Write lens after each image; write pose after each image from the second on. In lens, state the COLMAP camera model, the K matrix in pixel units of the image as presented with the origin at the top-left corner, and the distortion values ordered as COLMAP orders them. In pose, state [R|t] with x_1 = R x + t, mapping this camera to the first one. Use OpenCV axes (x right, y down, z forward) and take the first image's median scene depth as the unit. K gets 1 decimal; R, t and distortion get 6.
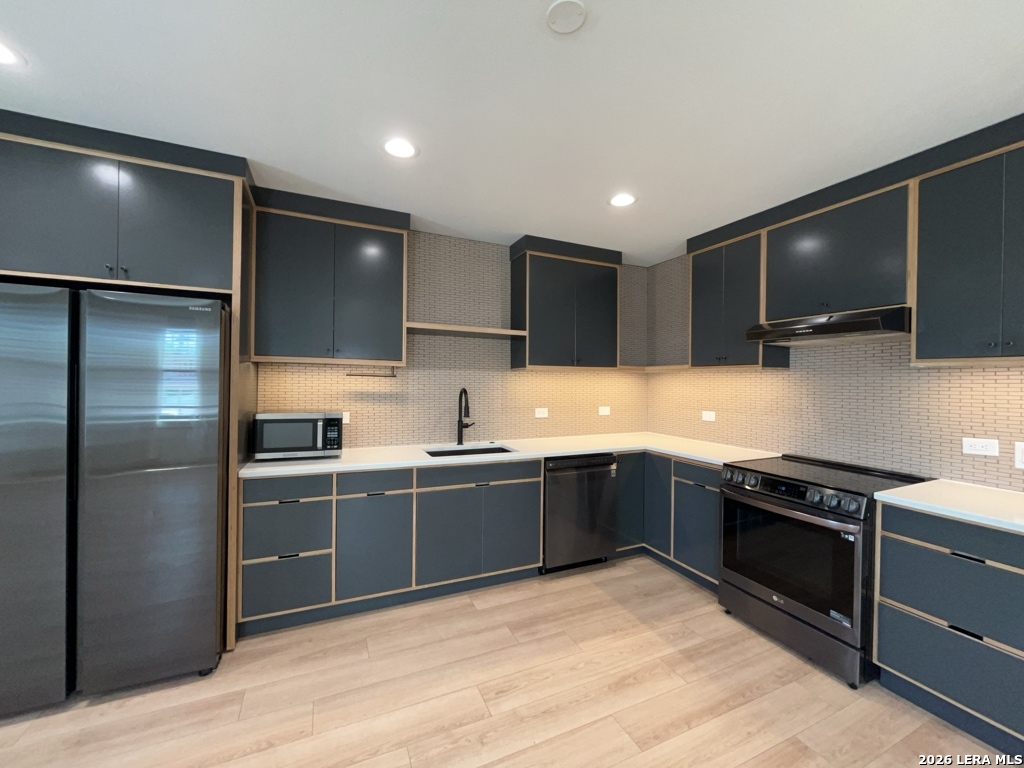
lens RADIAL K [[413.2, 0, 514.5], [0, 413.2, 384.6], [0, 0, 1]] dist [-0.002274, -0.000682]
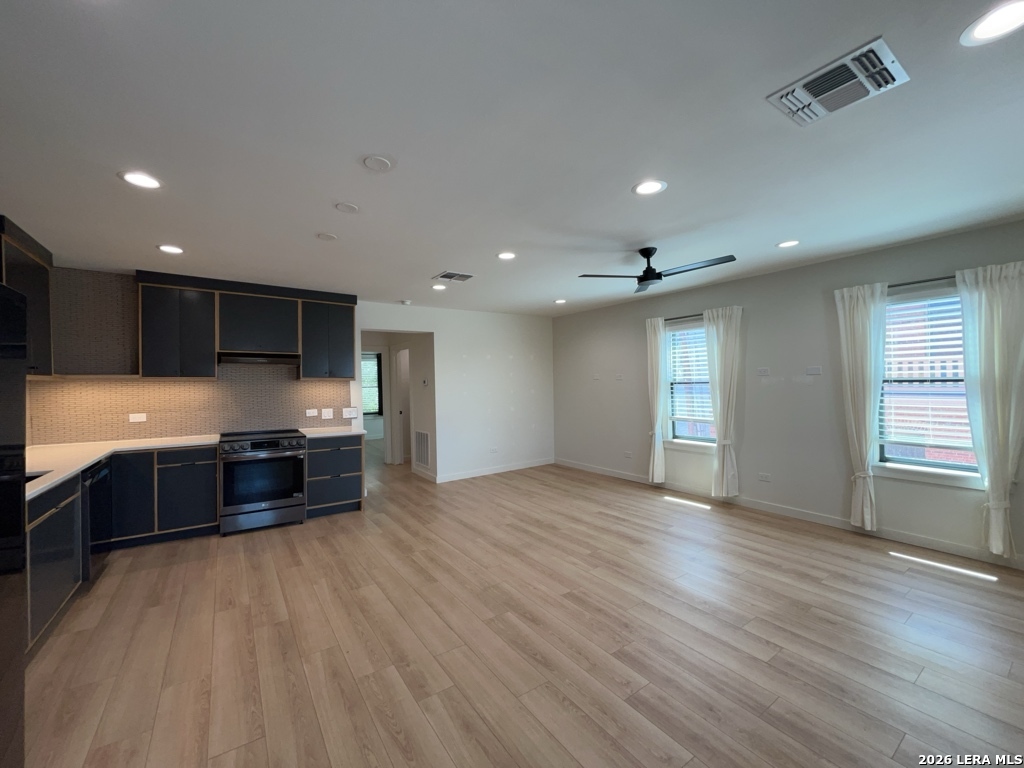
lens RADIAL K [[413.2, 0, 514.5], [0, 413.2, 384.6], [0, 0, 1]] dist [-0.002274, -0.000682]
pose [[-0.178790, -0.010057, 0.983836, -1.134132], [0.012729, 0.999840, 0.012533, -0.025779], [-0.983805, 0.014765, -0.178634, 0.176458]]
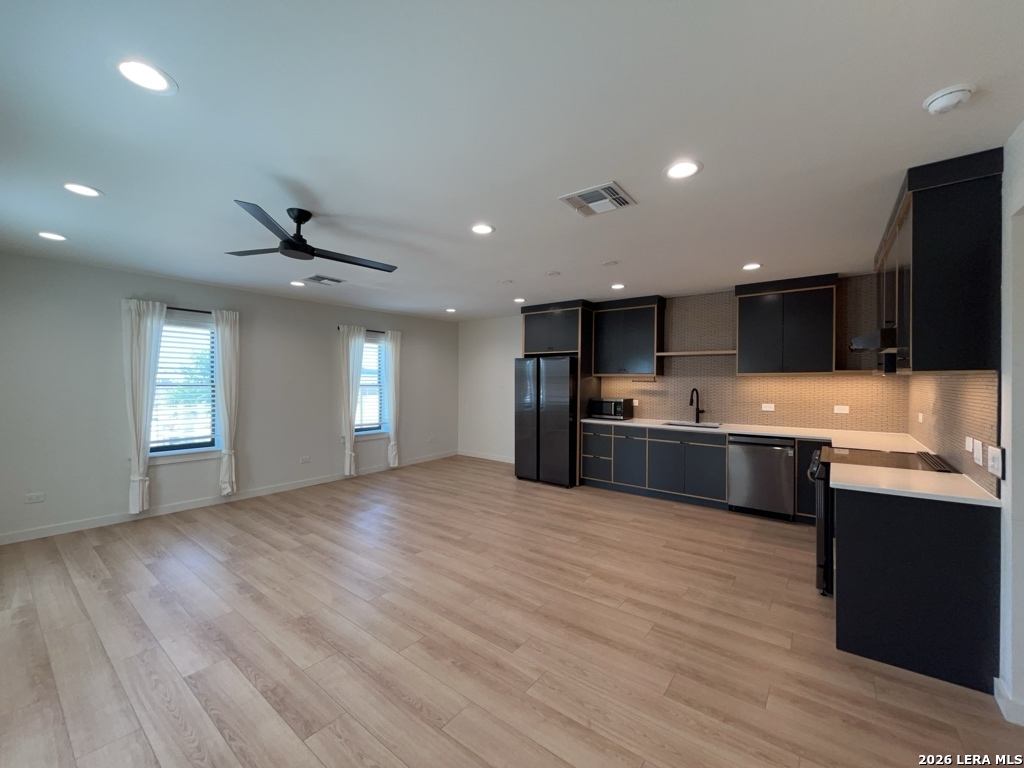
lens RADIAL K [[413.2, 0, 514.5], [0, 413.2, 384.6], [0, 0, 1]] dist [-0.002274, -0.000682]
pose [[0.468249, 0.001408, -0.883596, 1.138731], [0.001674, 0.999996, 0.002481, -0.013257], [0.883595, -0.002641, 0.468244, -0.466943]]
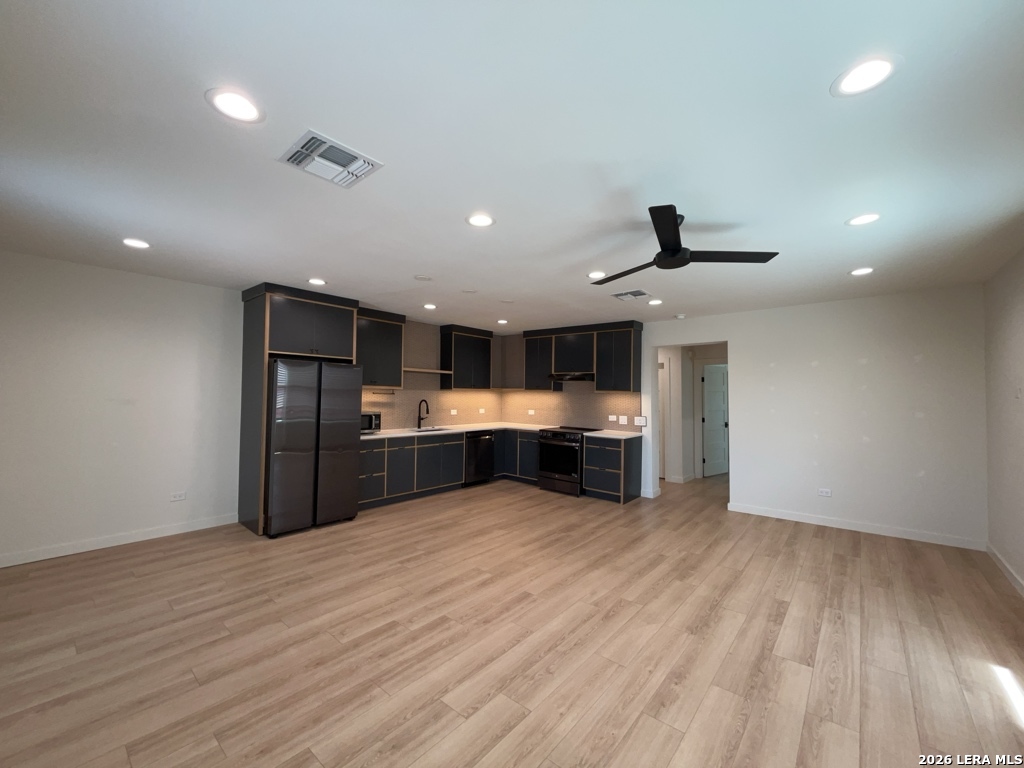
lens RADIAL K [[413.2, 0, 514.5], [0, 413.2, 384.6], [0, 0, 1]] dist [-0.002274, -0.000682]
pose [[0.904051, 0.012145, 0.427253, -0.662903], [-0.003564, 0.999776, -0.020879, -0.027491], [-0.427411, 0.017353, 0.903891, -1.134572]]
